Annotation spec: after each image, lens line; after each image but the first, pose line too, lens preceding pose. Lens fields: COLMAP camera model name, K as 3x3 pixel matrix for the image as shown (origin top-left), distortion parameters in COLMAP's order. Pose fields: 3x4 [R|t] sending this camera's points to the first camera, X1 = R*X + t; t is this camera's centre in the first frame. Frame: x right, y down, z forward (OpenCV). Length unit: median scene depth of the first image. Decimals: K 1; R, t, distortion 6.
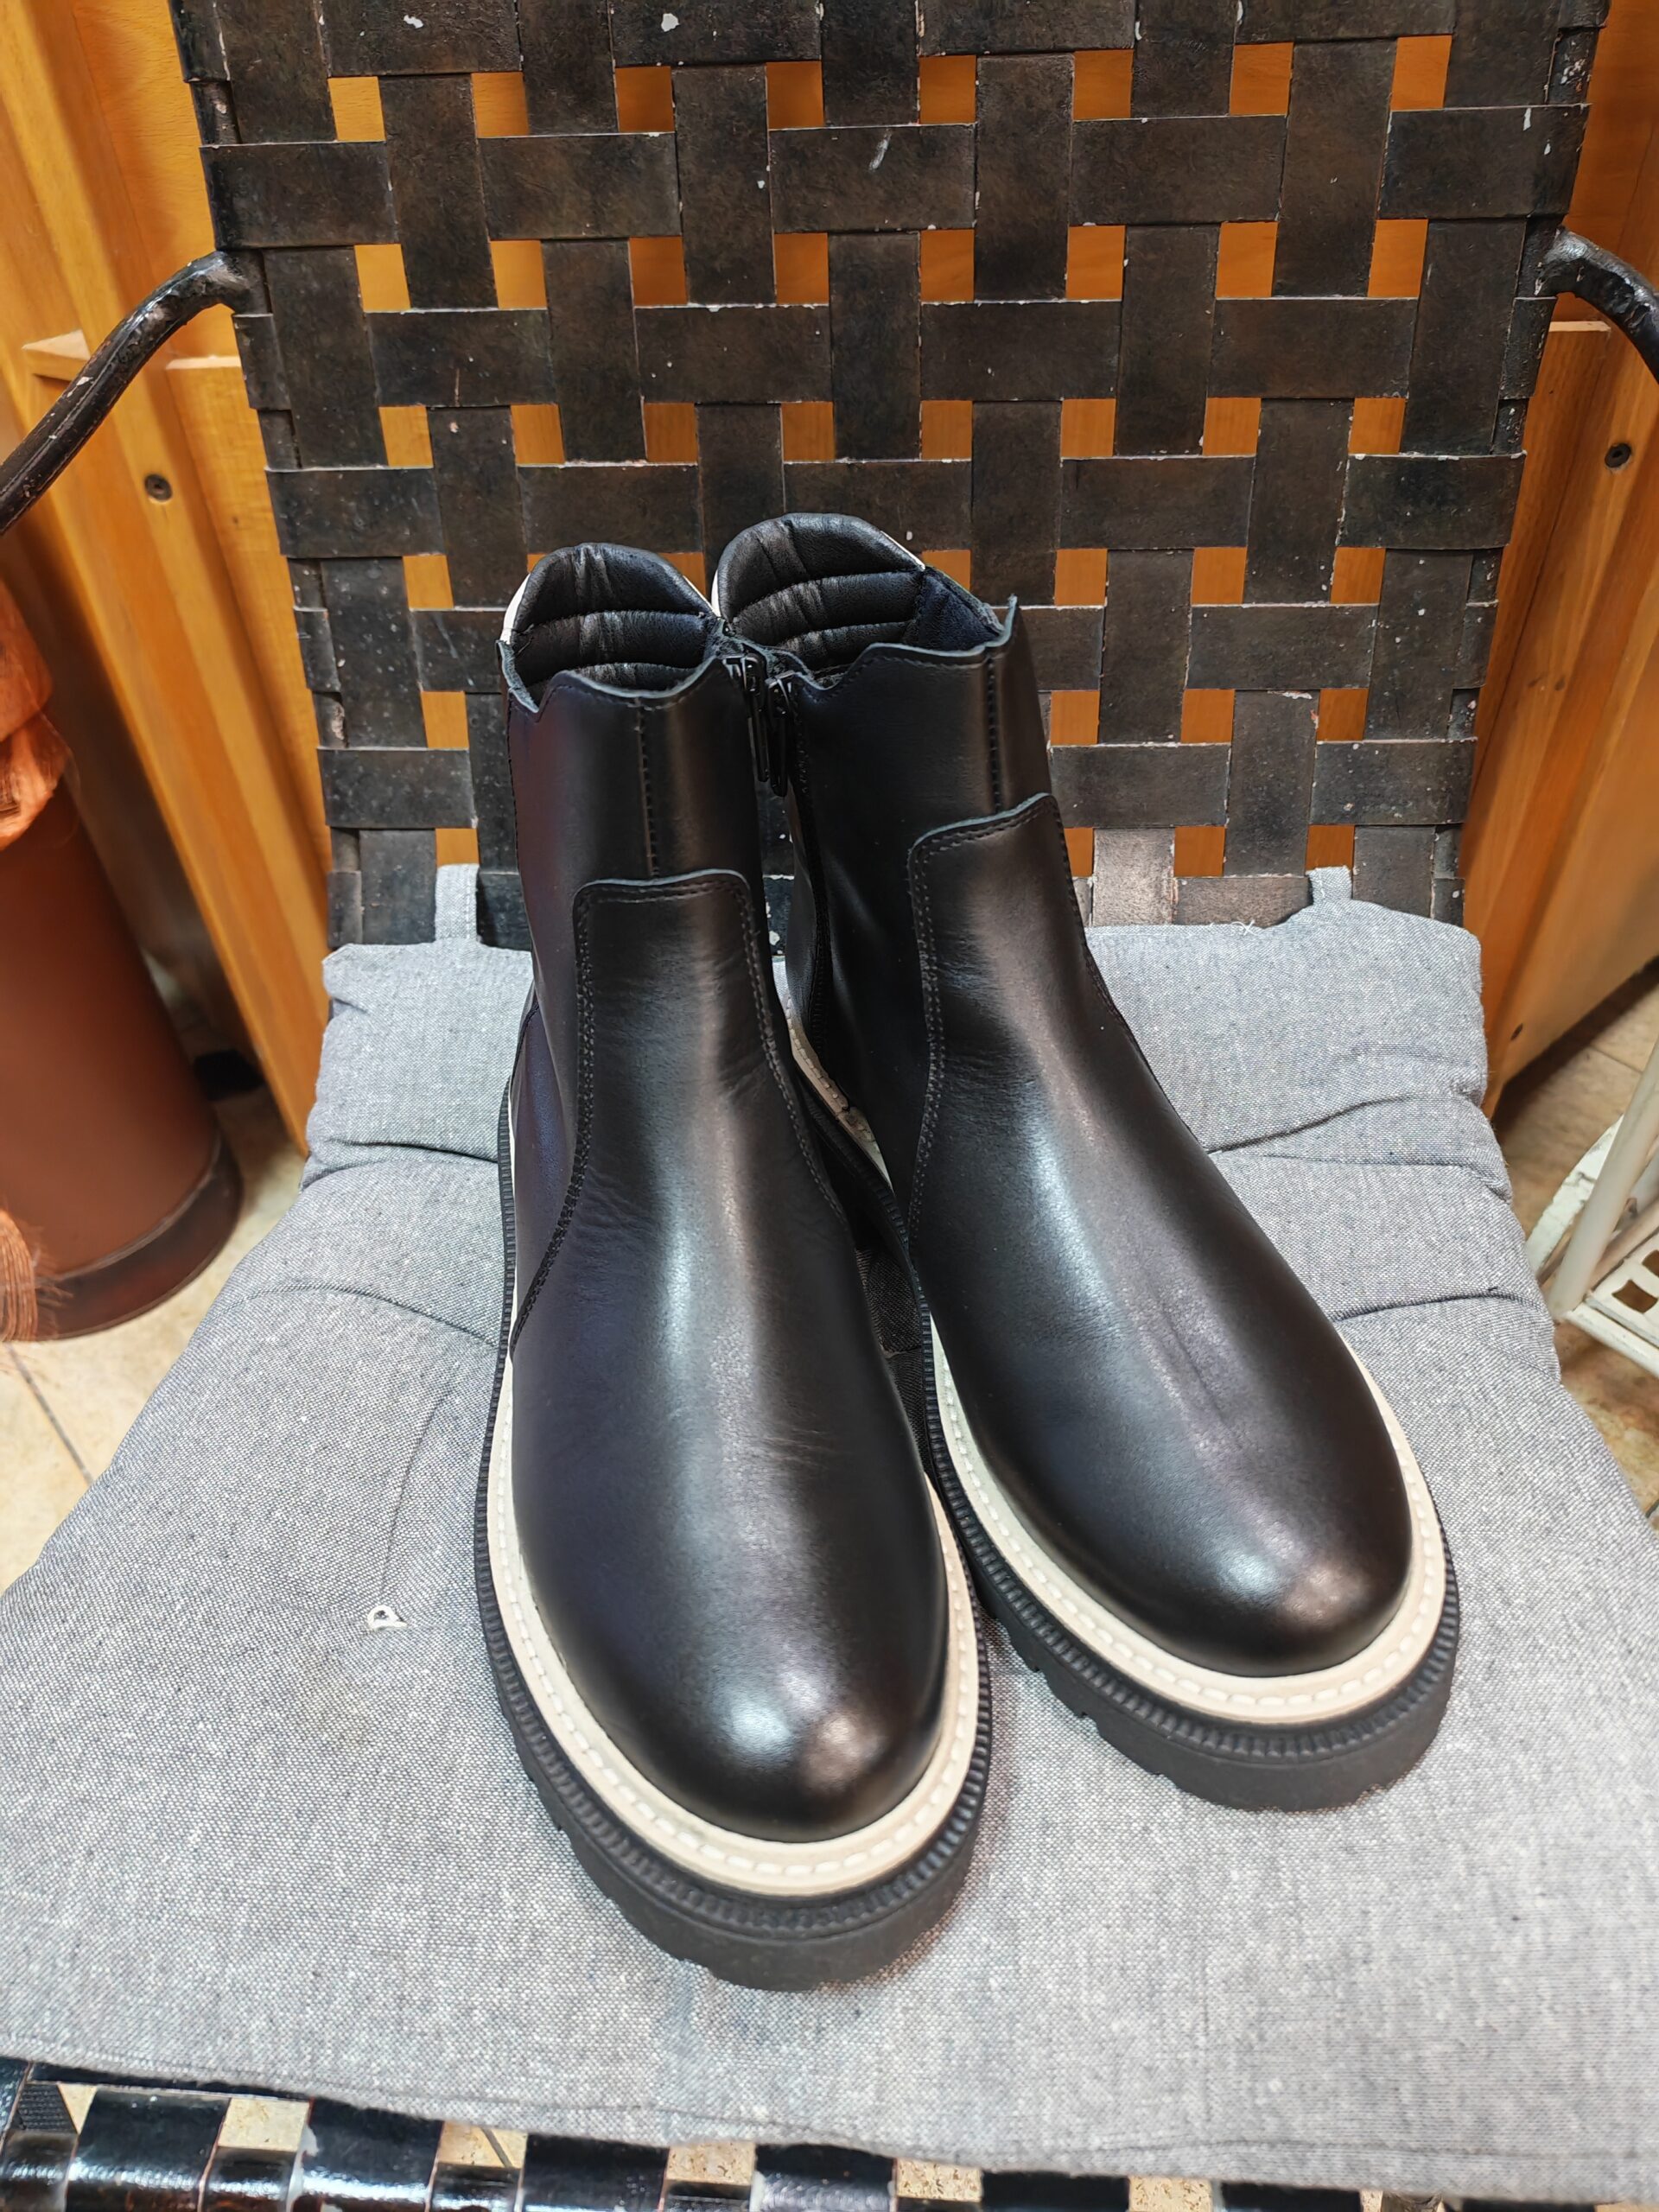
lens RADIAL K [[1658.9, 0, 820.9], [0, 1658.9, 1125.6], [0, 0, 1]] dist [0.003277, -0.031002]
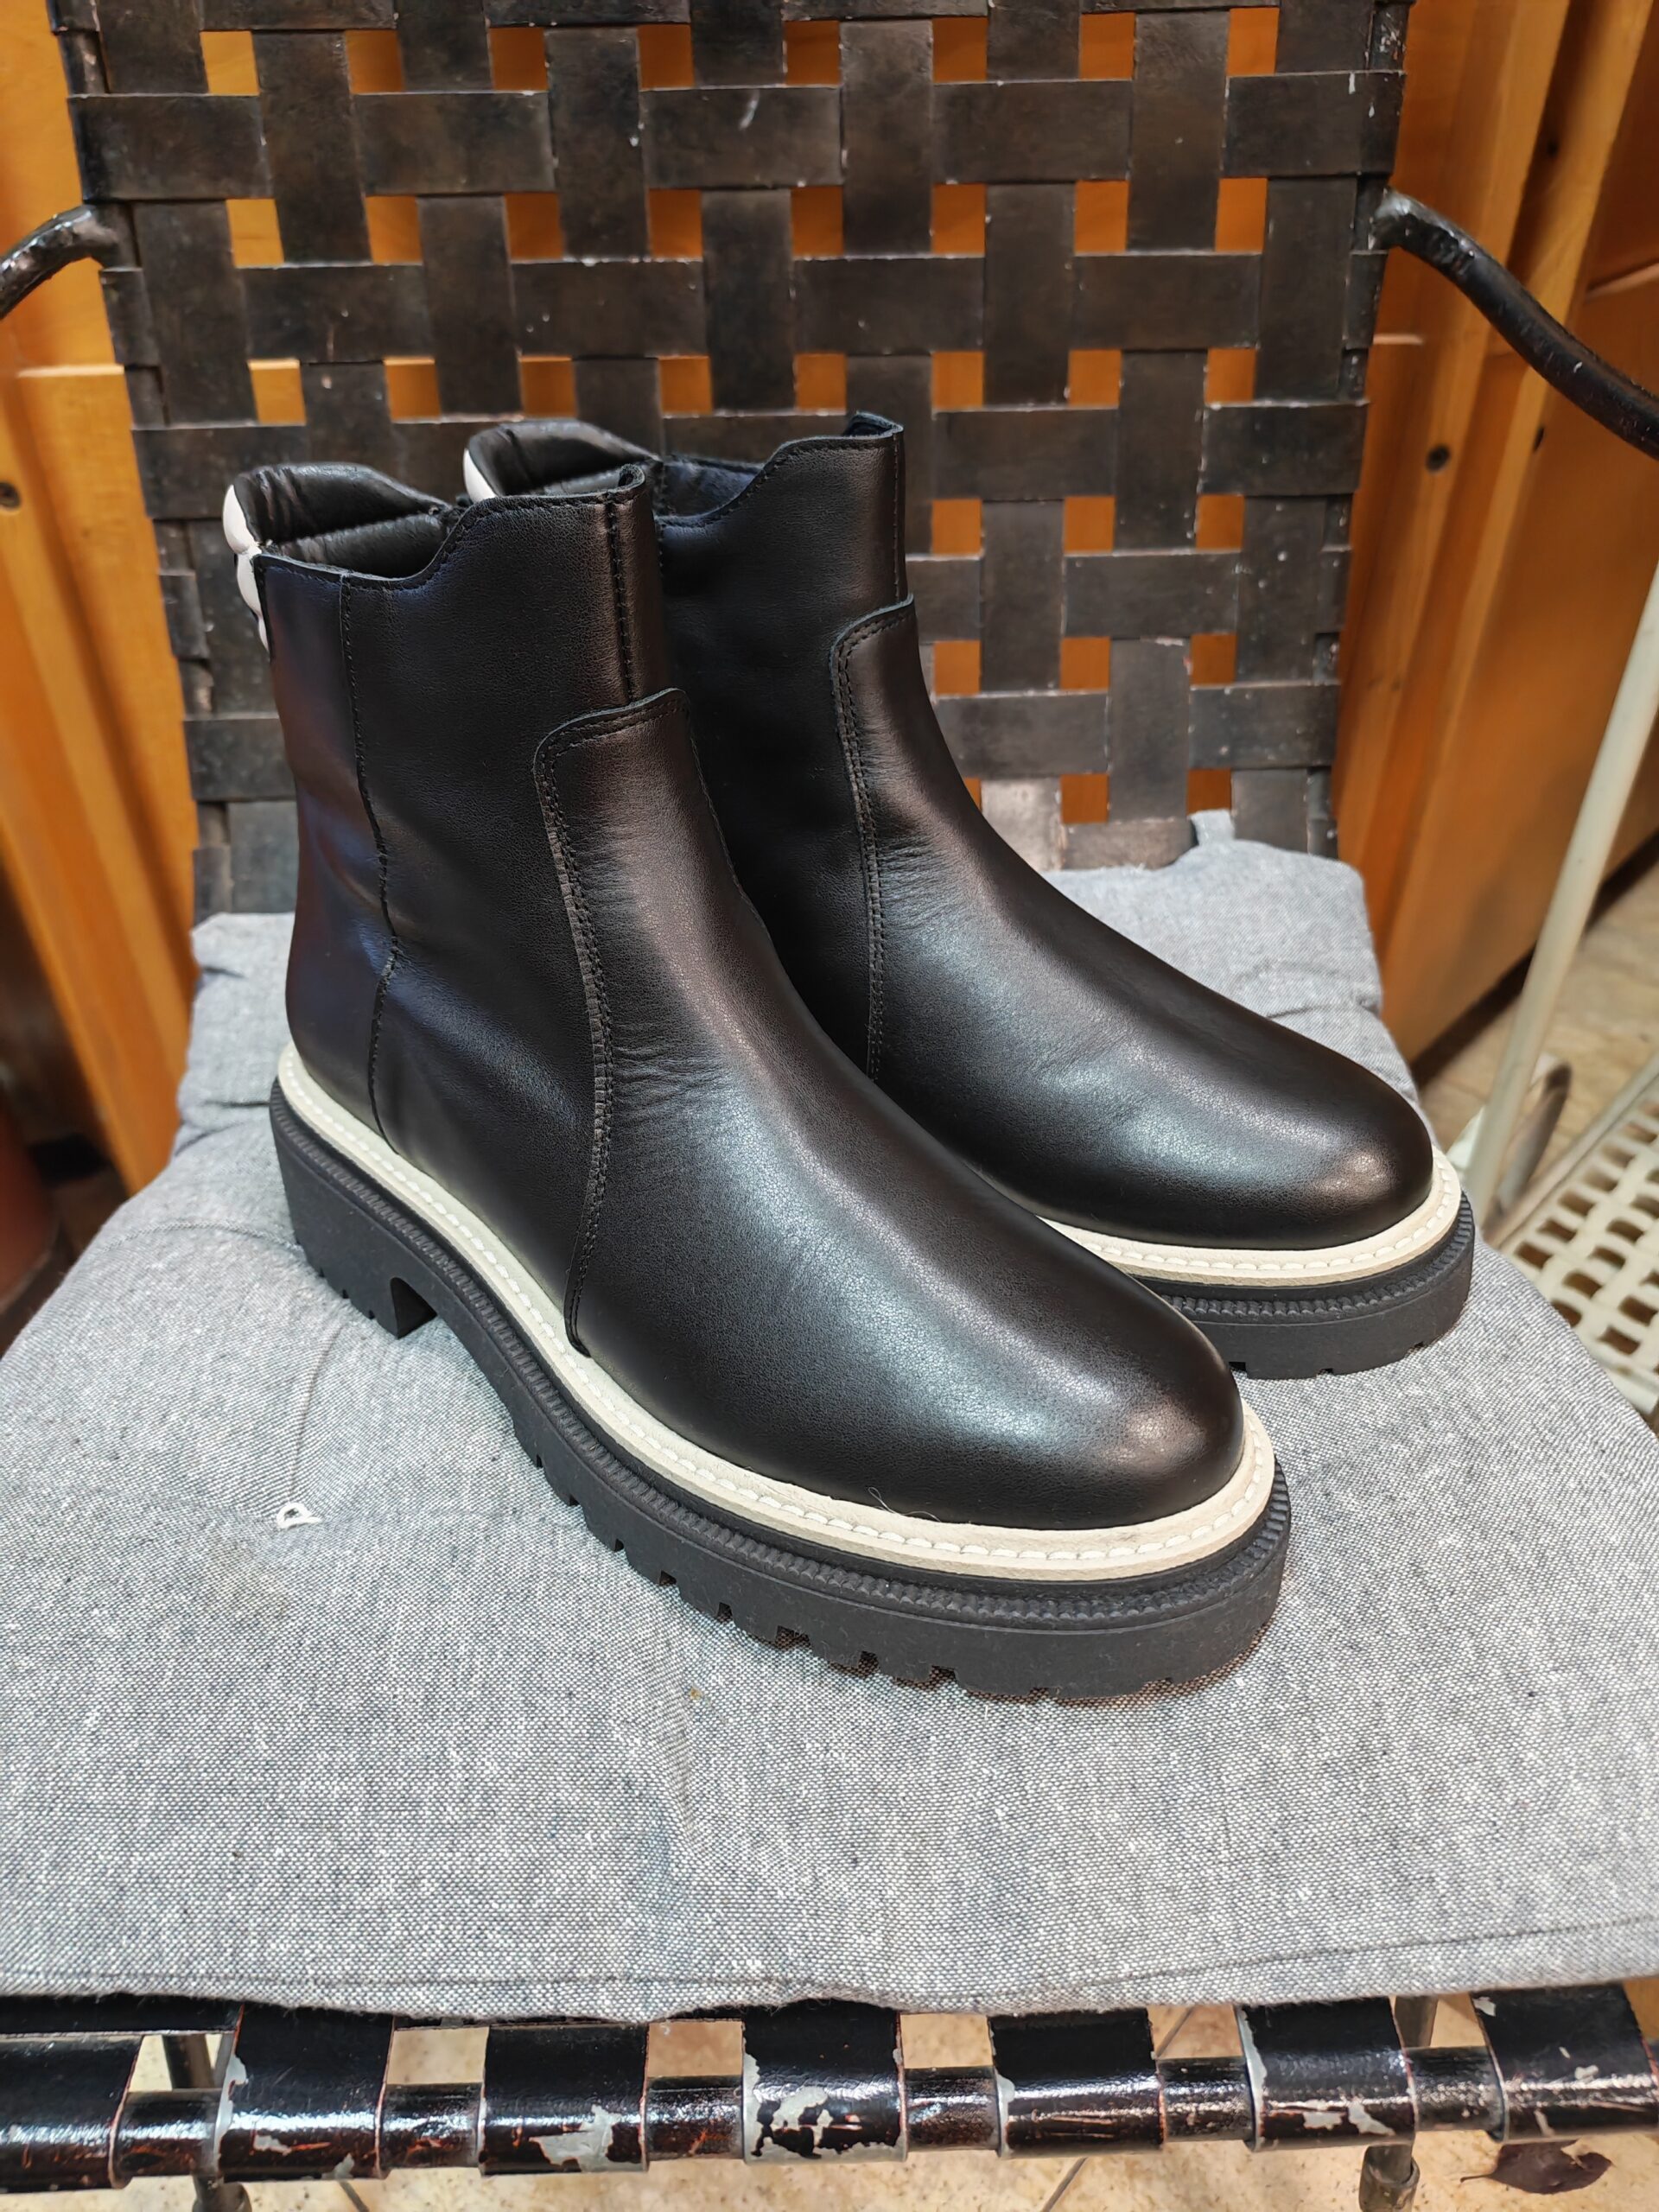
lens RADIAL K [[1658.9, 0, 831.4], [0, 1658.9, 1108.2], [0, 0, 1]] dist [0.003277, -0.031002]
pose [[0.994177, -0.038590, 0.100613, -0.039785], [0.049070, 0.993381, -0.103862, 0.137578], [-0.095939, 0.108194, 0.989490, 0.035642]]
